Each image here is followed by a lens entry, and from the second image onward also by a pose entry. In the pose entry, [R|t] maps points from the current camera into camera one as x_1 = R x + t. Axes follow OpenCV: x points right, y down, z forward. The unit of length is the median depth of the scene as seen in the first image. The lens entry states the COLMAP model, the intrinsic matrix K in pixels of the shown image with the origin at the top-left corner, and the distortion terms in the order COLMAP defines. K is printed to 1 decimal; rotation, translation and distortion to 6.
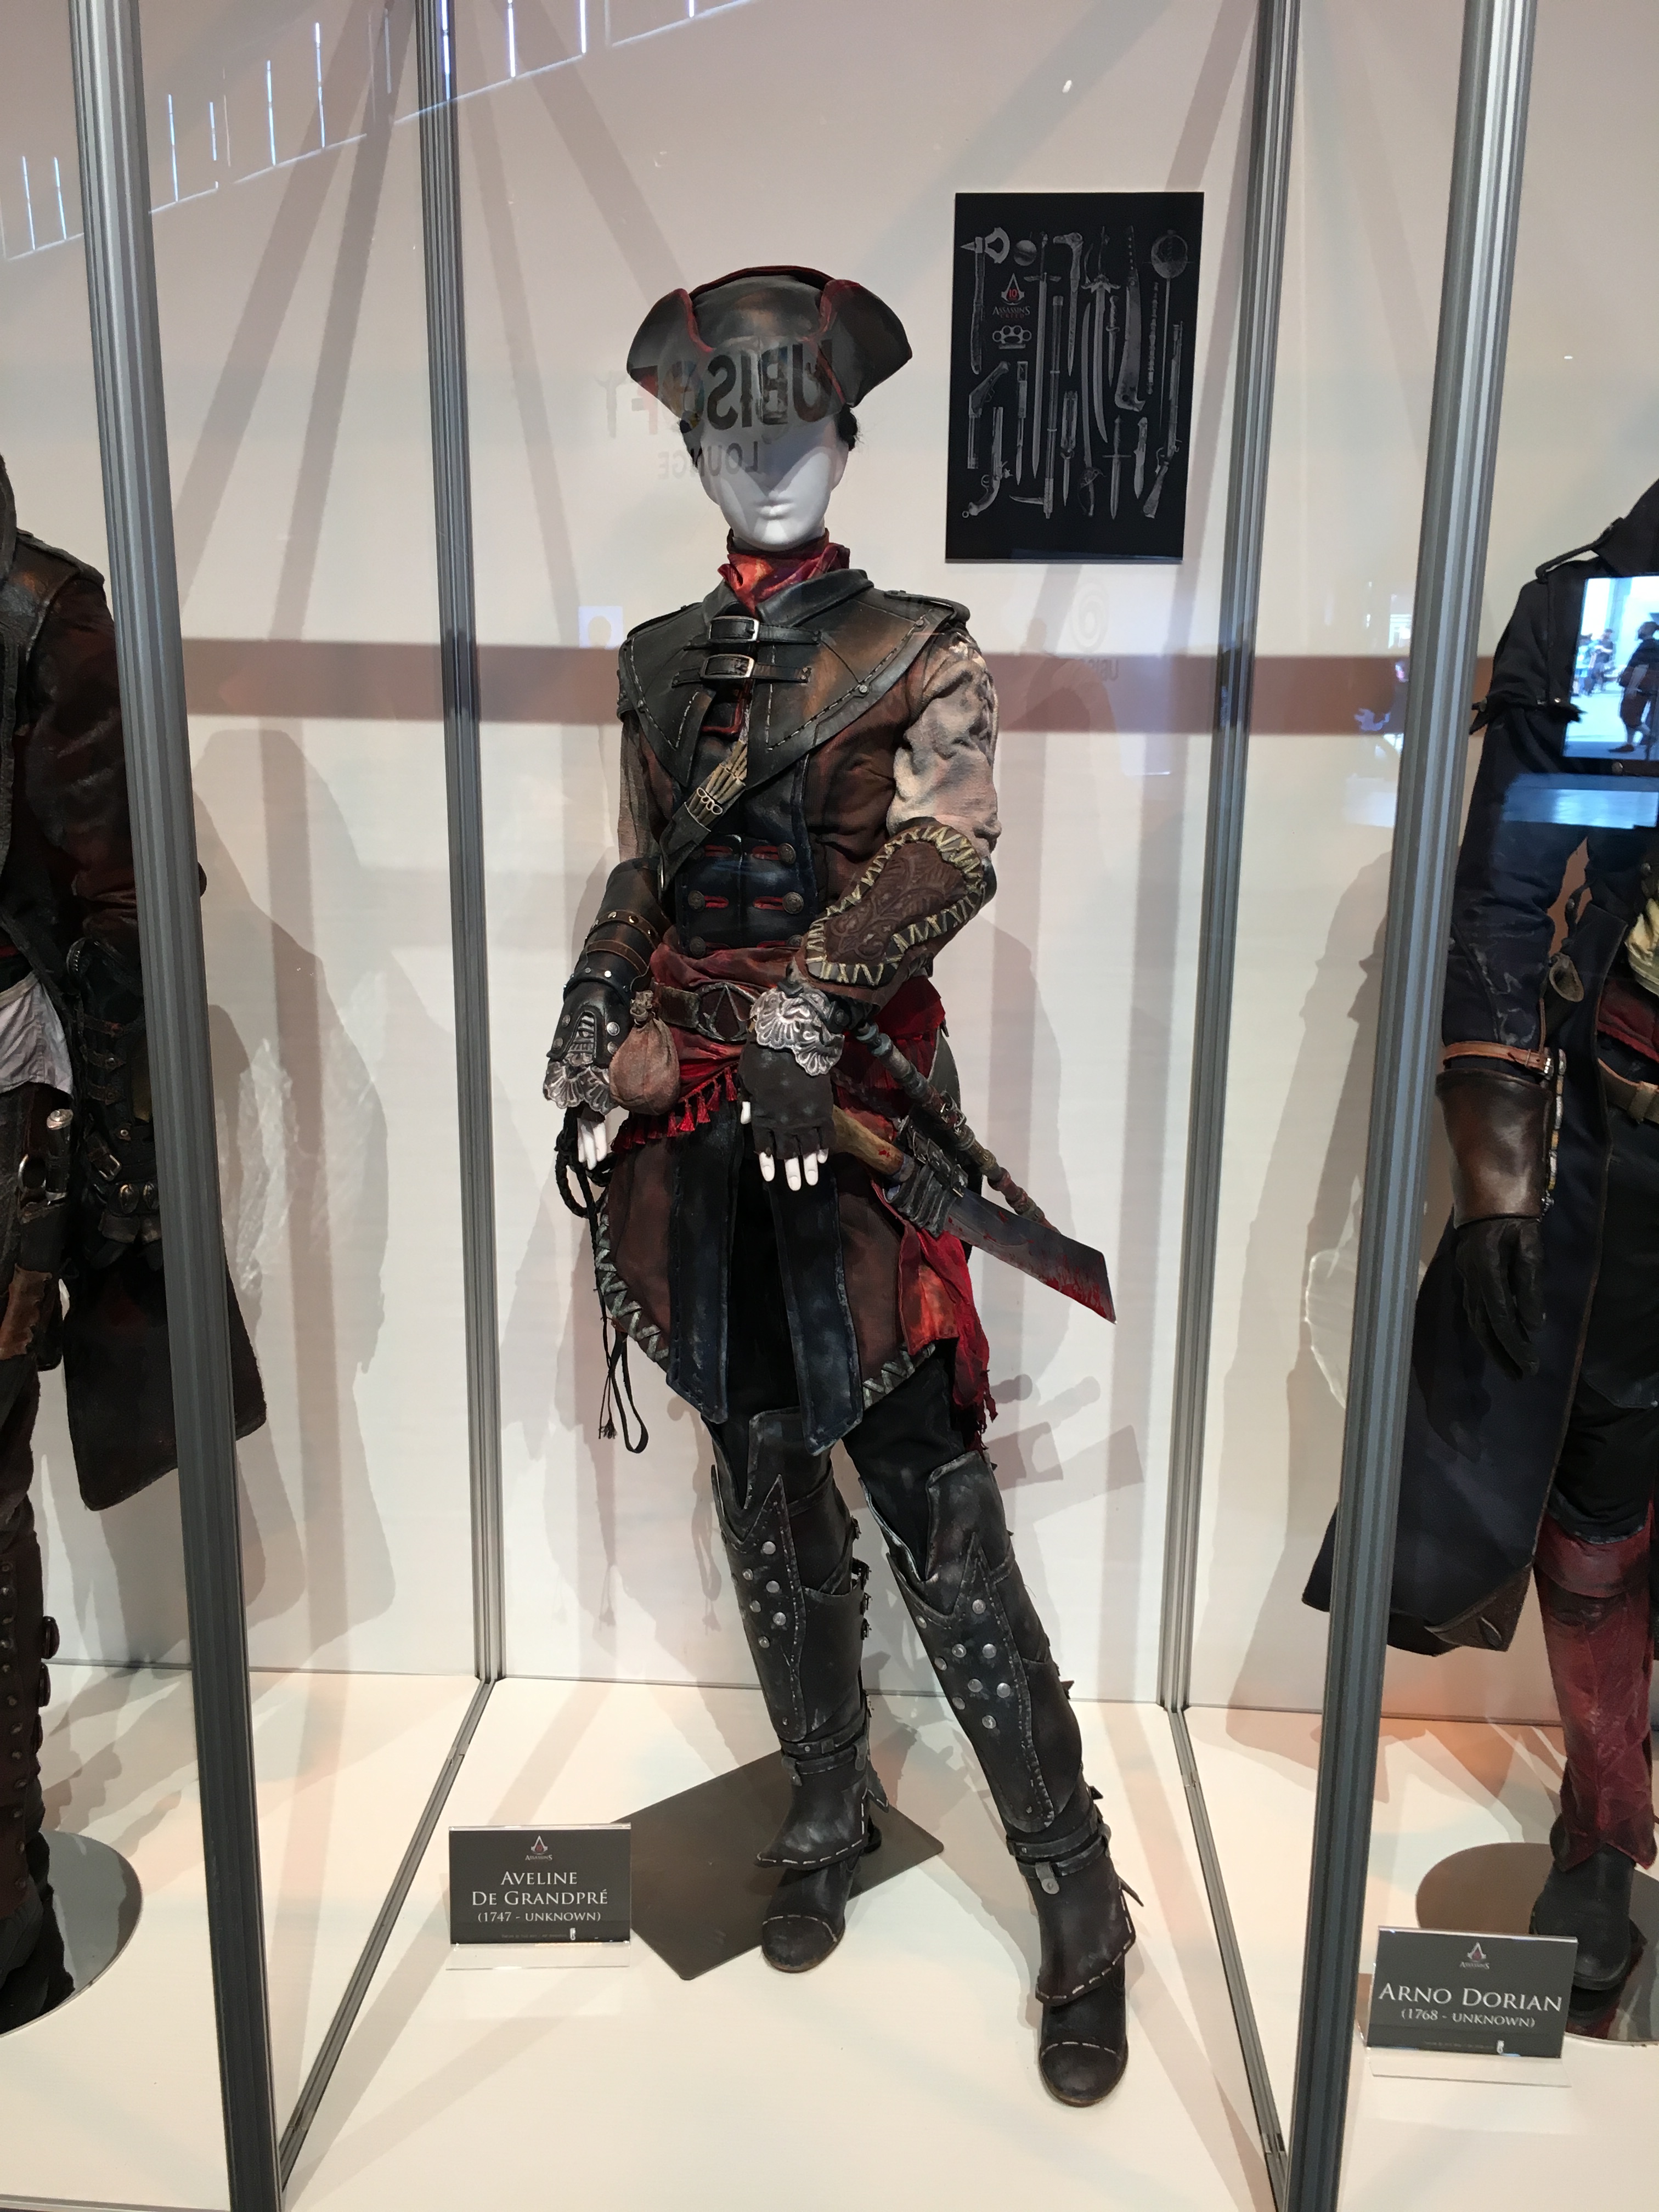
lens RADIAL K [[1892.0, 0, 829.8], [0, 1892.0, 1101.8], [0, 0, 1]] dist [0.085846, -0.126659]
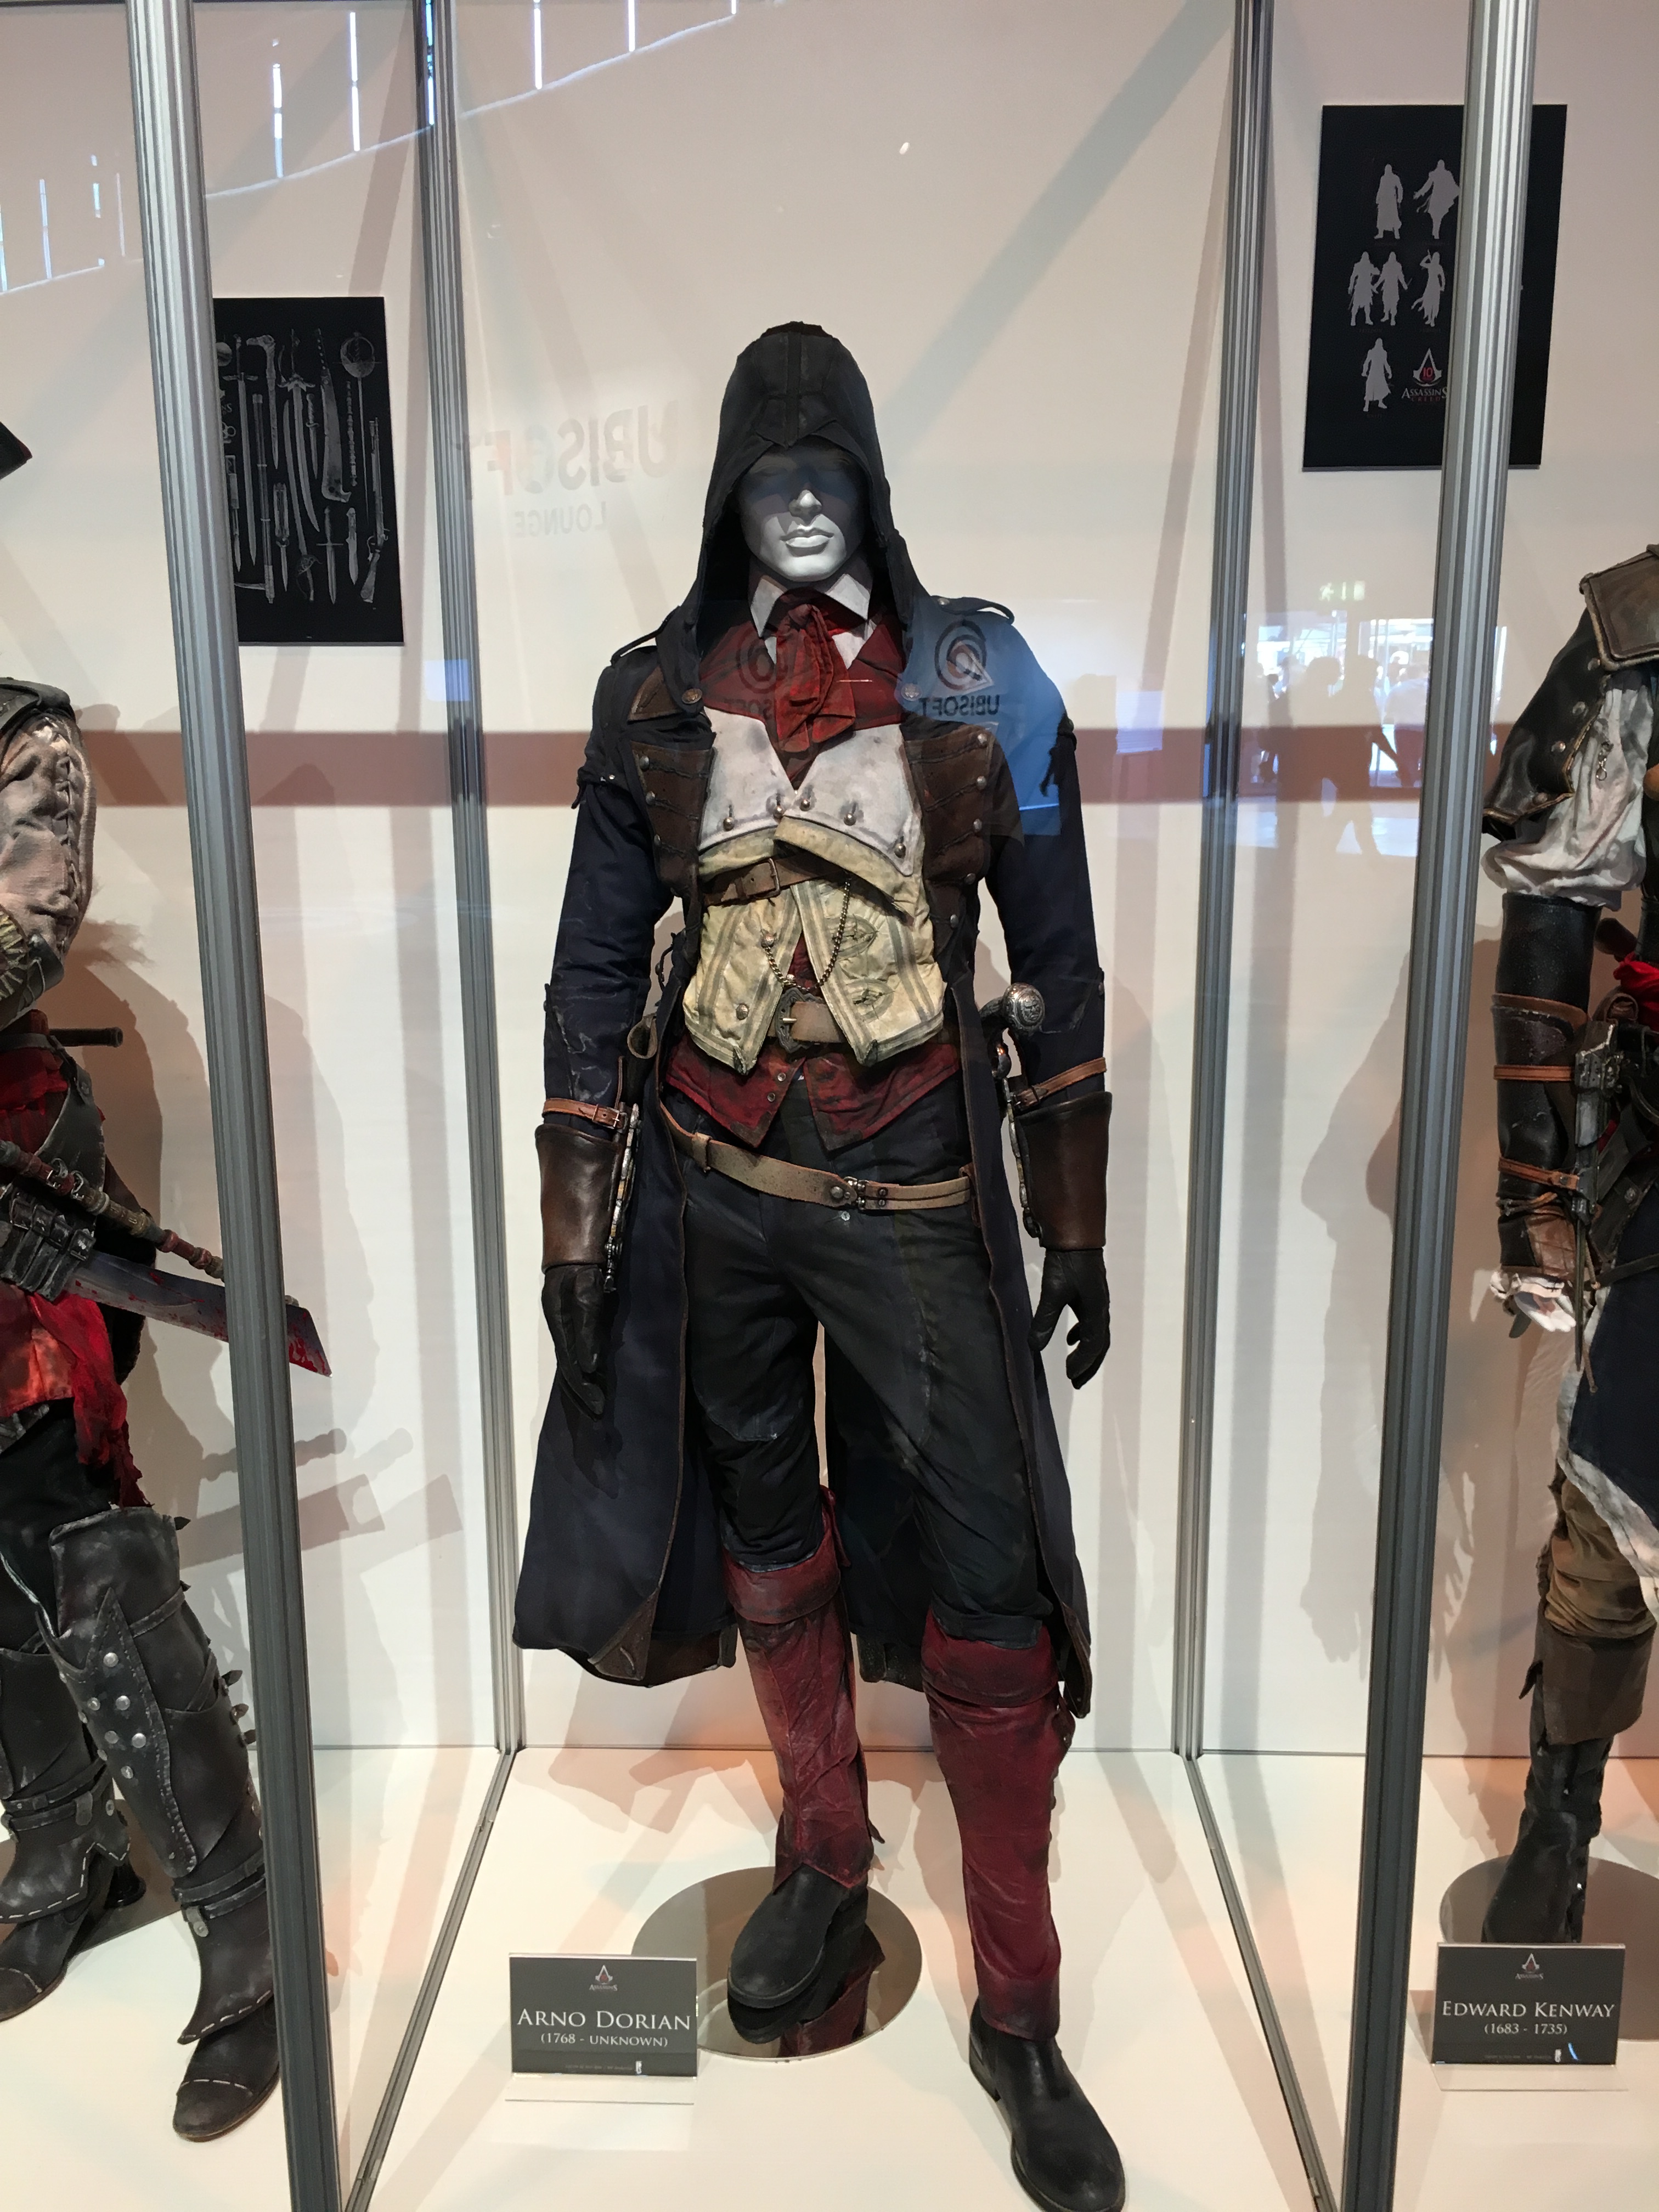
lens RADIAL K [[1892.0, 0, 829.8], [0, 1892.0, 1101.8], [0, 0, 1]] dist [0.085846, -0.126659]
pose [[0.999230, -0.024769, 0.030421, 0.393097], [0.025576, 0.999323, -0.026429, 0.001631], [-0.029746, 0.027187, 0.999188, -0.046624]]
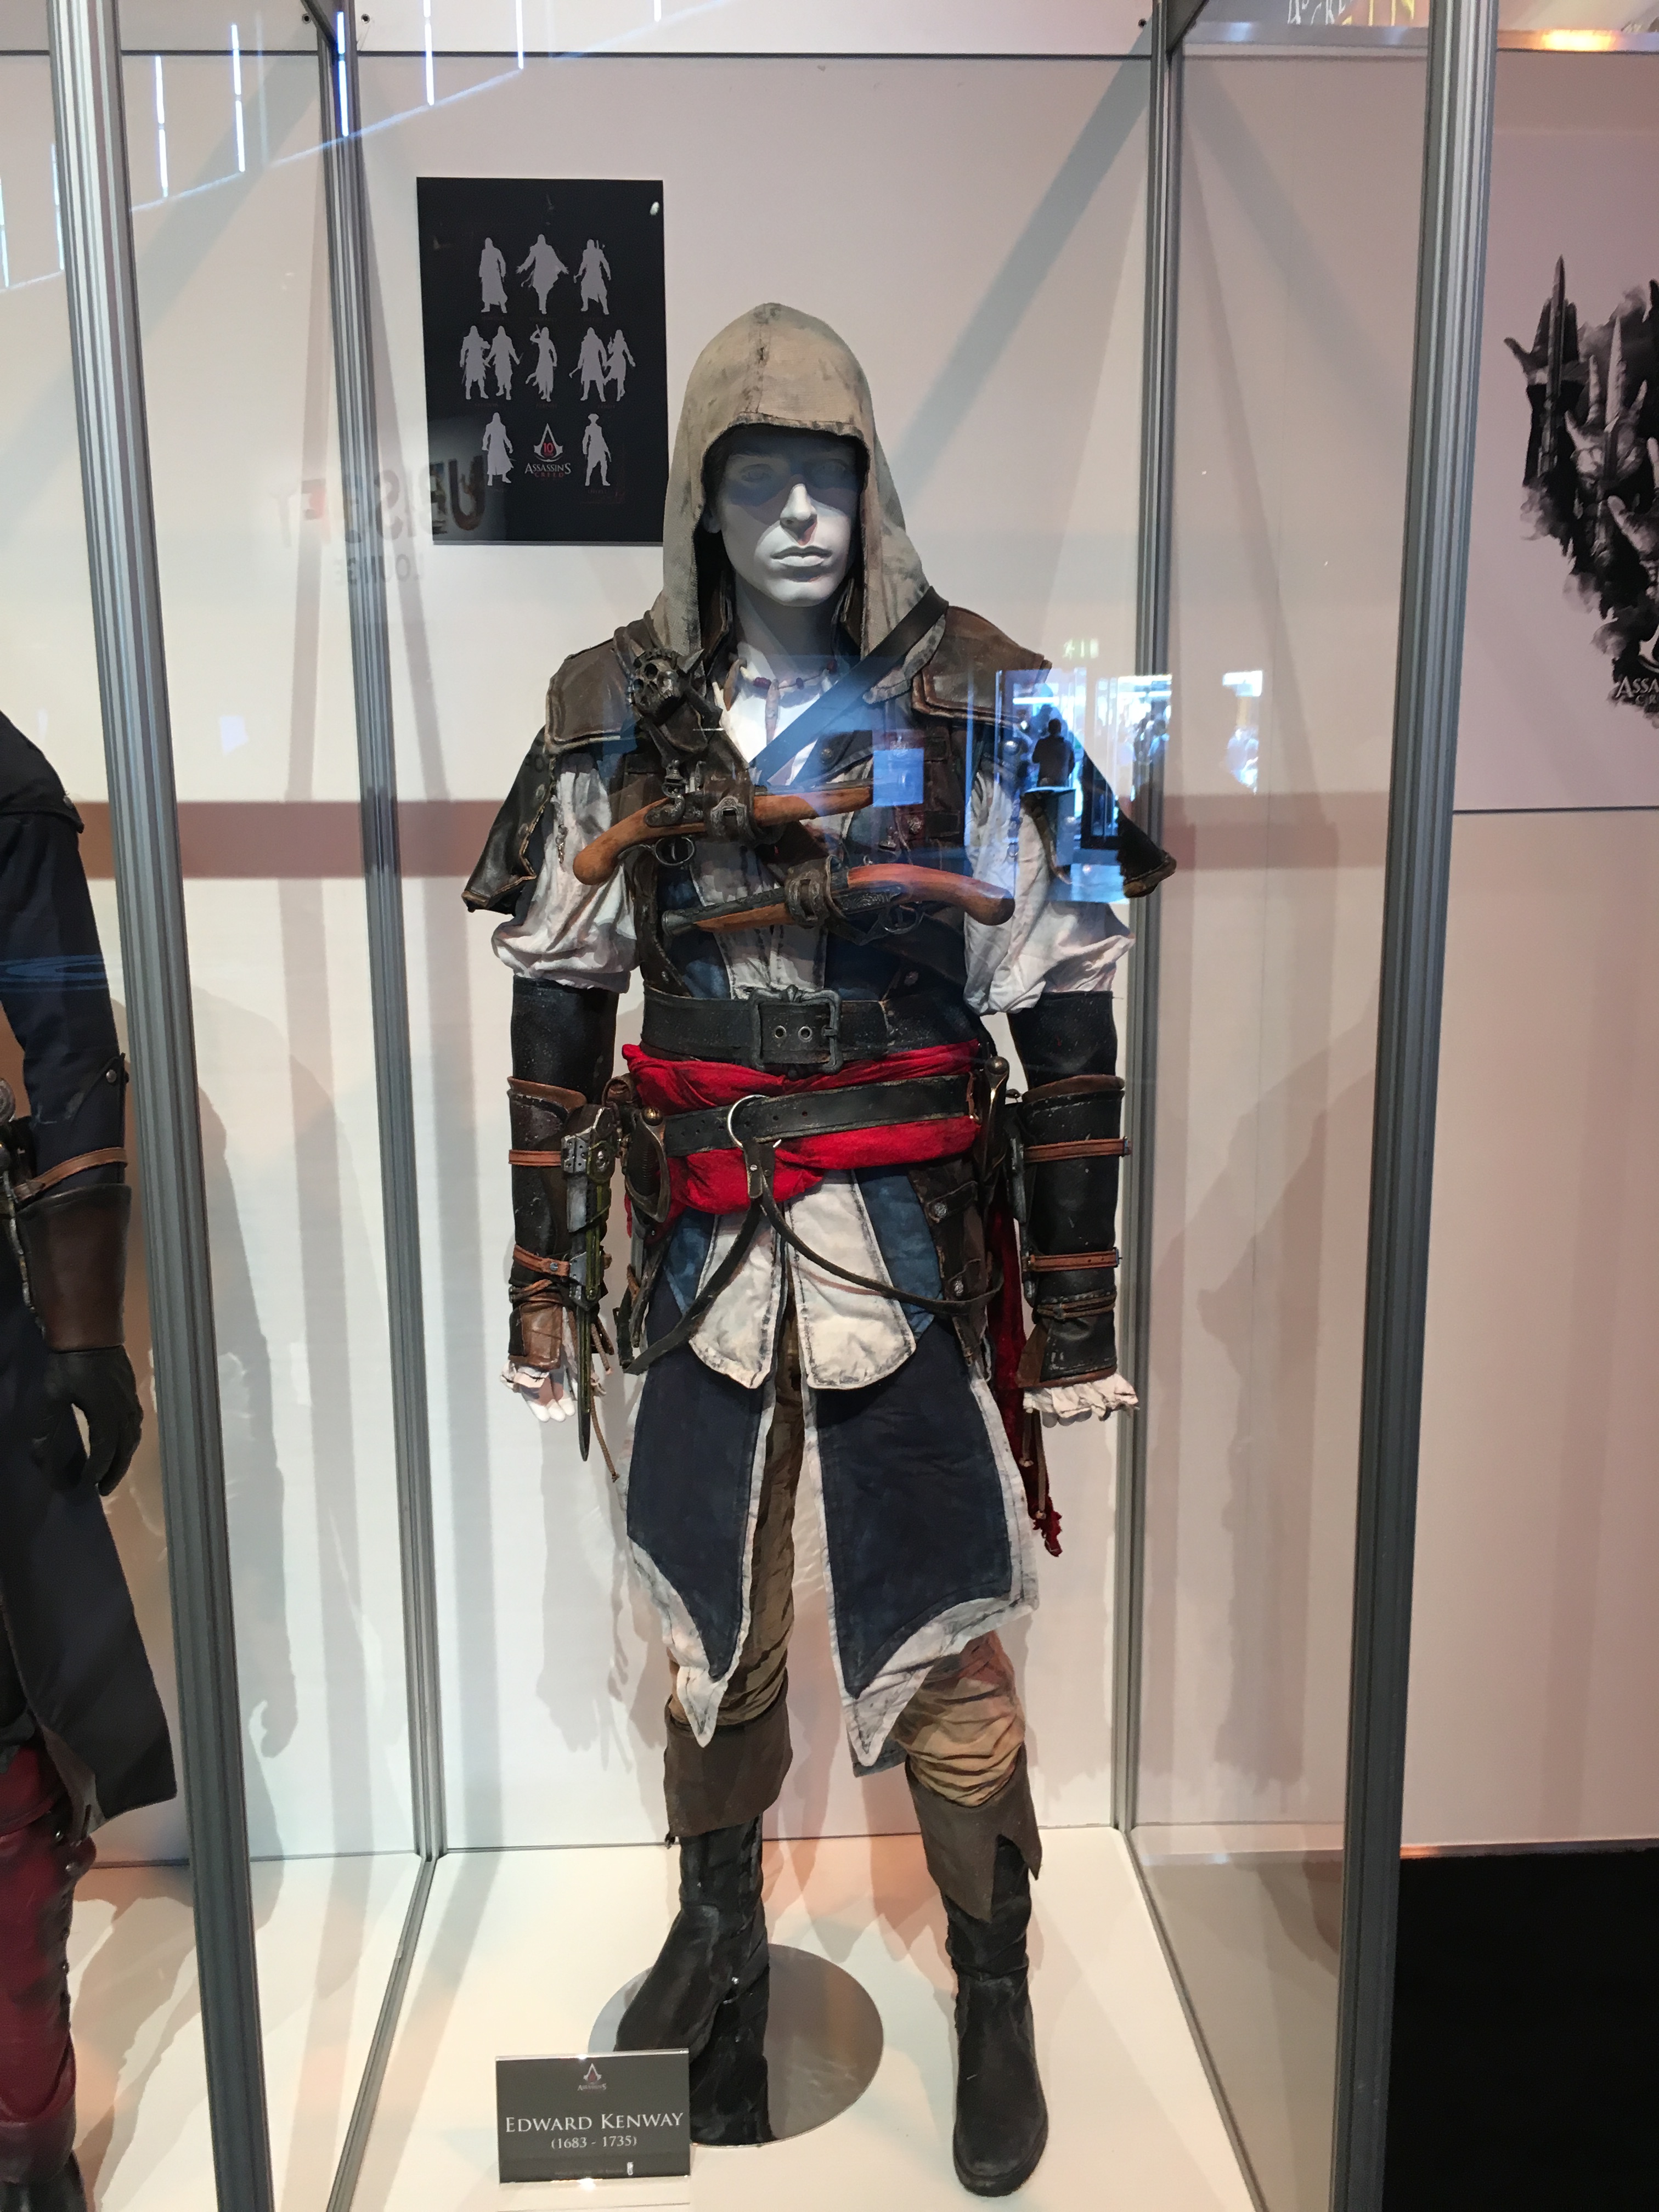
lens RADIAL K [[1898.5, 0, 829.5], [0, 1898.5, 1106.0], [0, 0, 1]] dist [0.074512, -0.085599]
pose [[0.994562, -0.037976, 0.096980, 0.795577], [0.042767, 0.997941, -0.047807, -0.003016], [-0.094965, 0.051694, 0.994138, -0.050096]]
